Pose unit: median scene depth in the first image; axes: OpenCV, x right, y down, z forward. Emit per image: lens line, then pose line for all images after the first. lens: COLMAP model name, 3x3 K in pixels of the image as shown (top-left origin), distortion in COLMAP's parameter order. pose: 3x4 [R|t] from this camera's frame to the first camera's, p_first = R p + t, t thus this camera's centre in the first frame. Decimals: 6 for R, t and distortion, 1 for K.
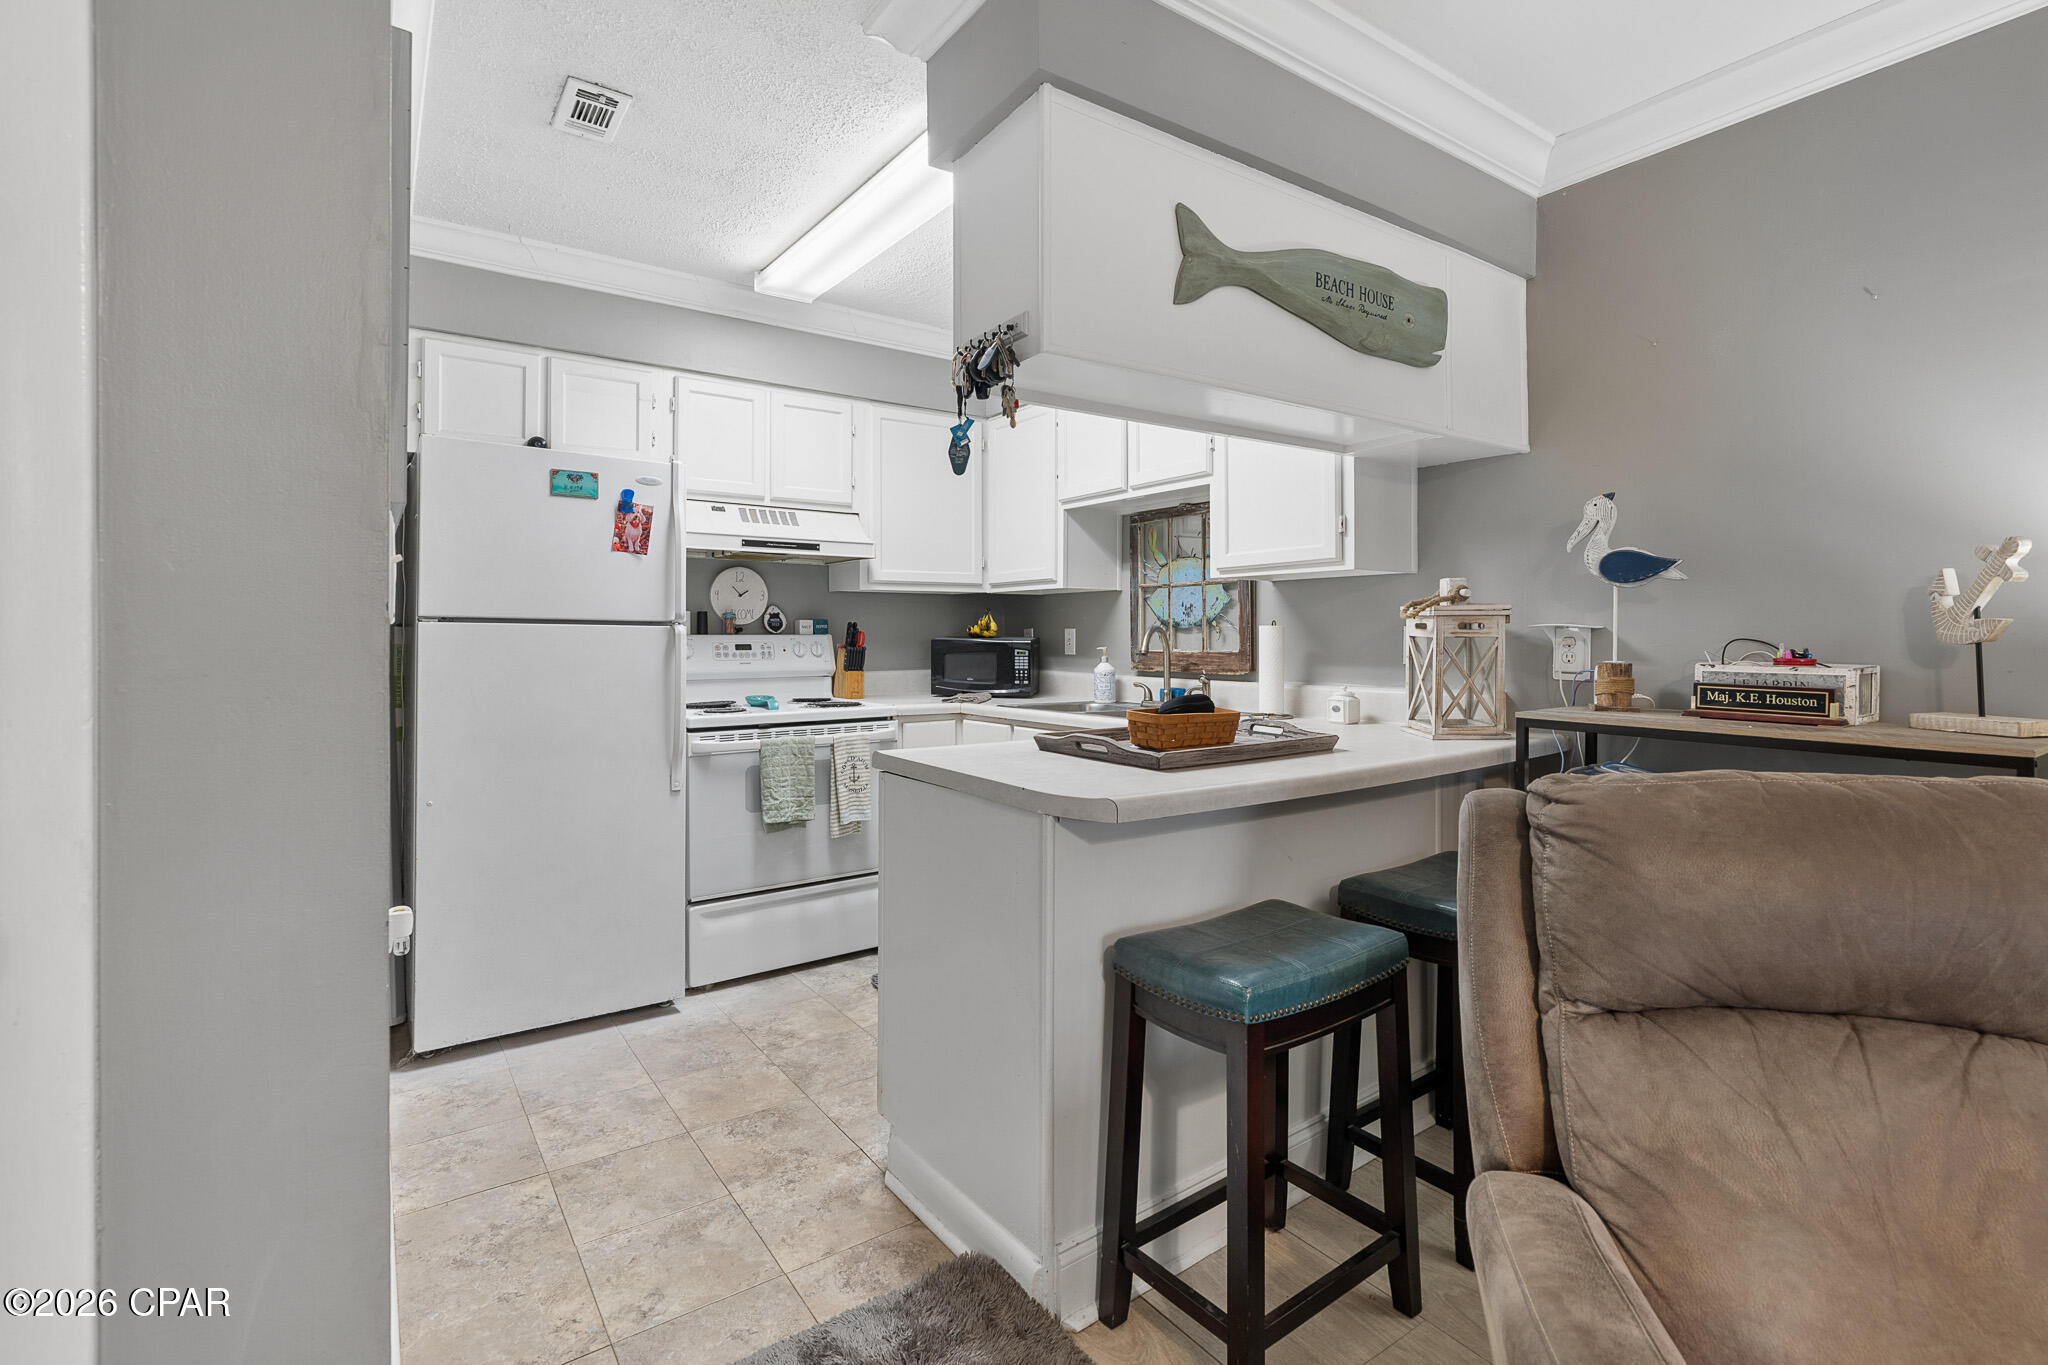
lens RADIAL K [[930.7, 0, 1019.5], [0, 930.7, 635.7], [0, 0, 1]] dist [-0.003633, 0.001394]
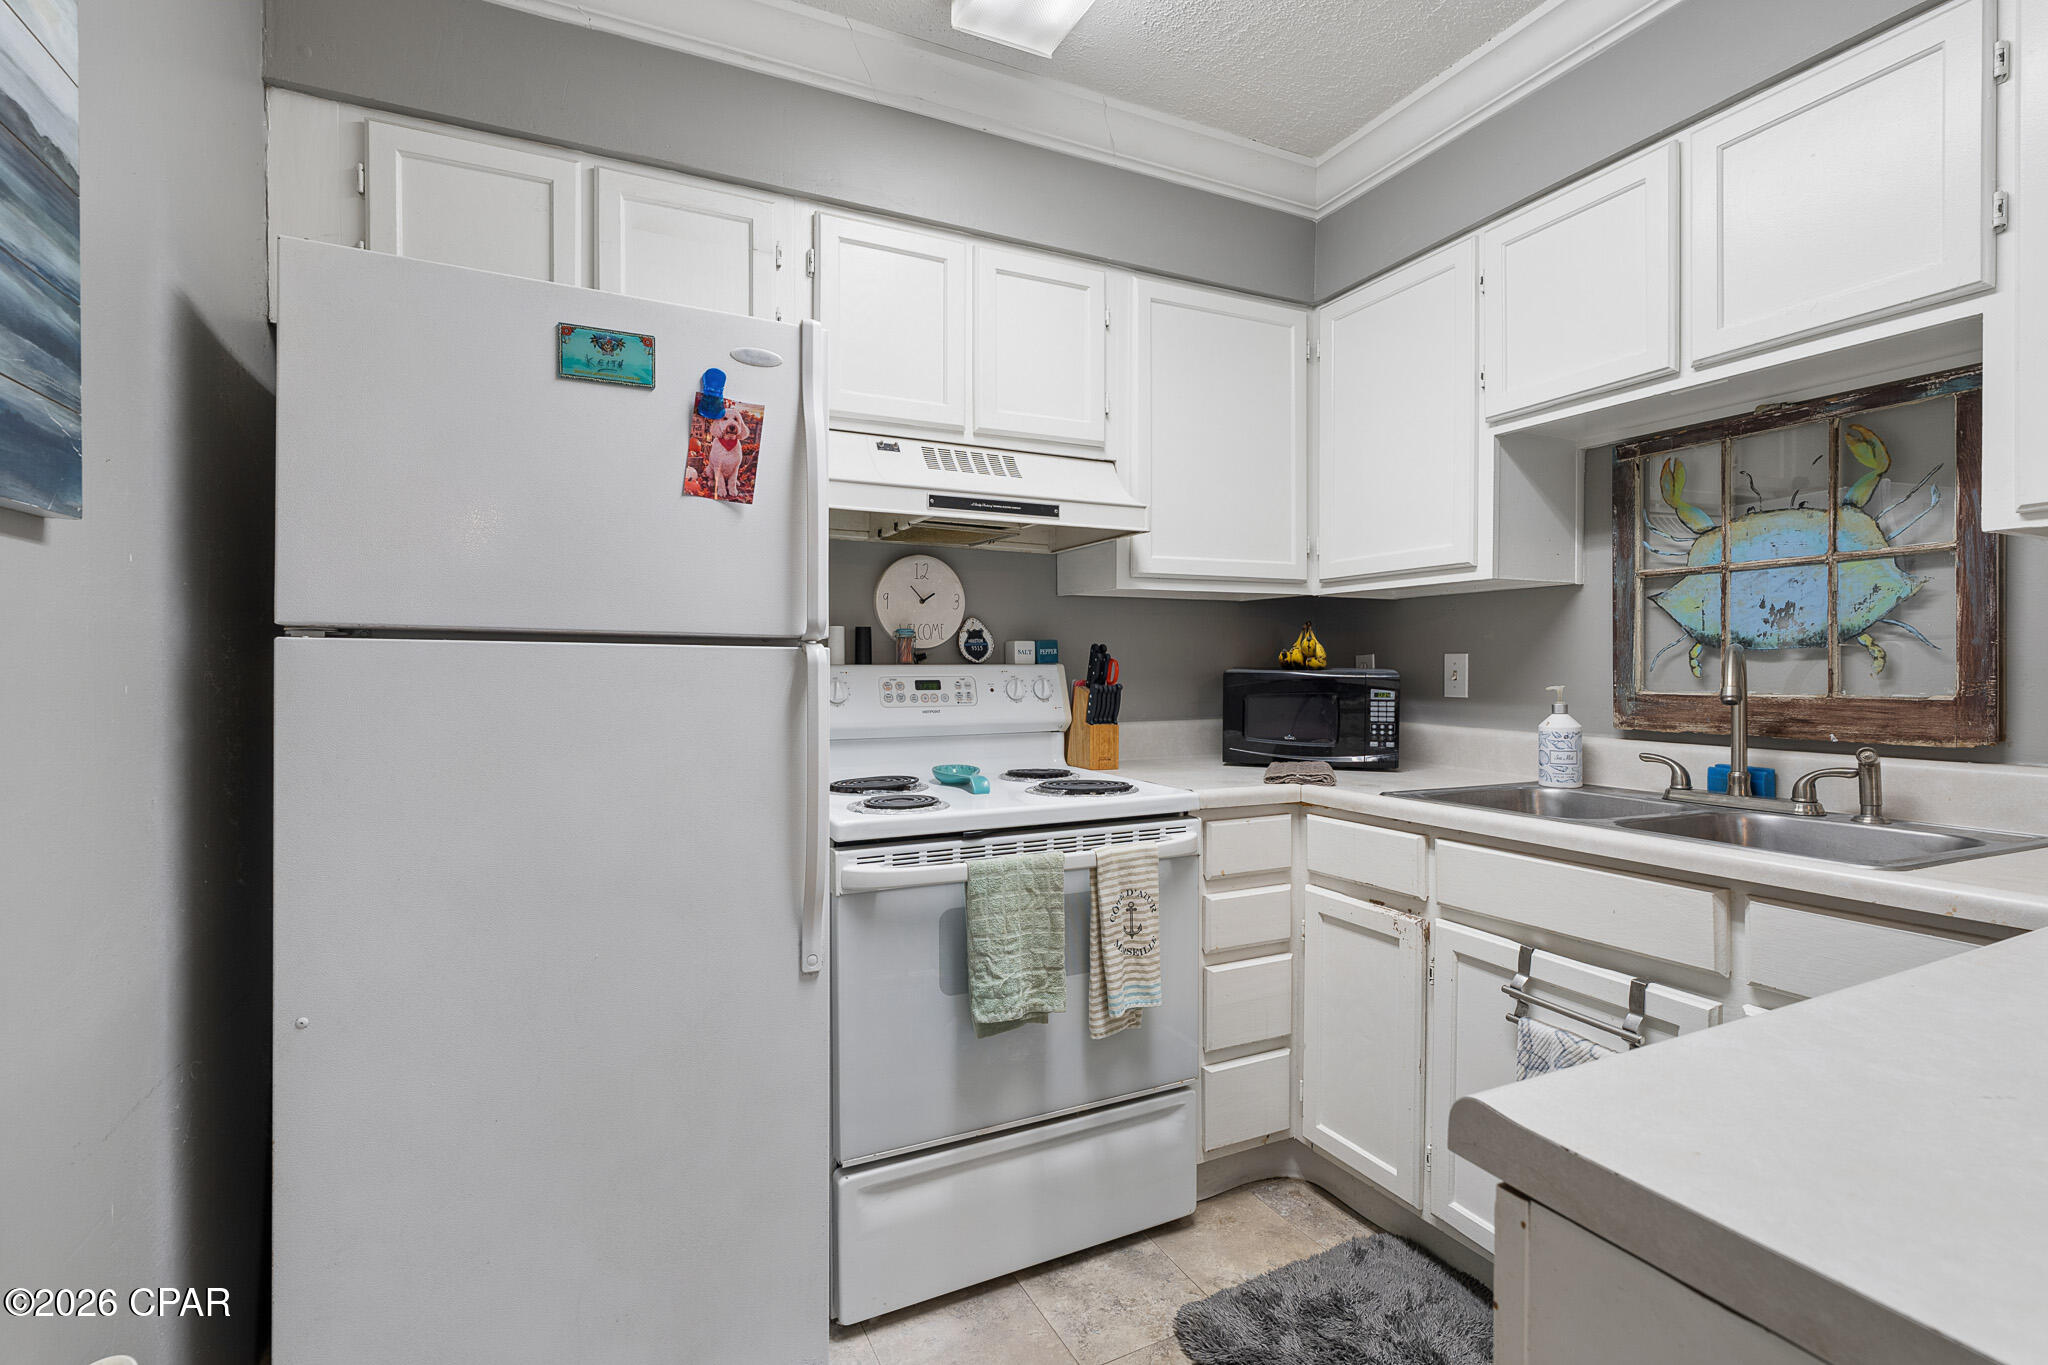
lens RADIAL K [[930.7, 0, 1026.6], [0, 930.7, 675.9], [0, 0, 1]] dist [-0.003633, 0.001394]
pose [[0.986991, -0.000152, -0.160776, -0.147784], [0.001641, 0.999957, 0.009133, 0.000861], [0.160768, -0.009279, 0.986949, 0.448049]]
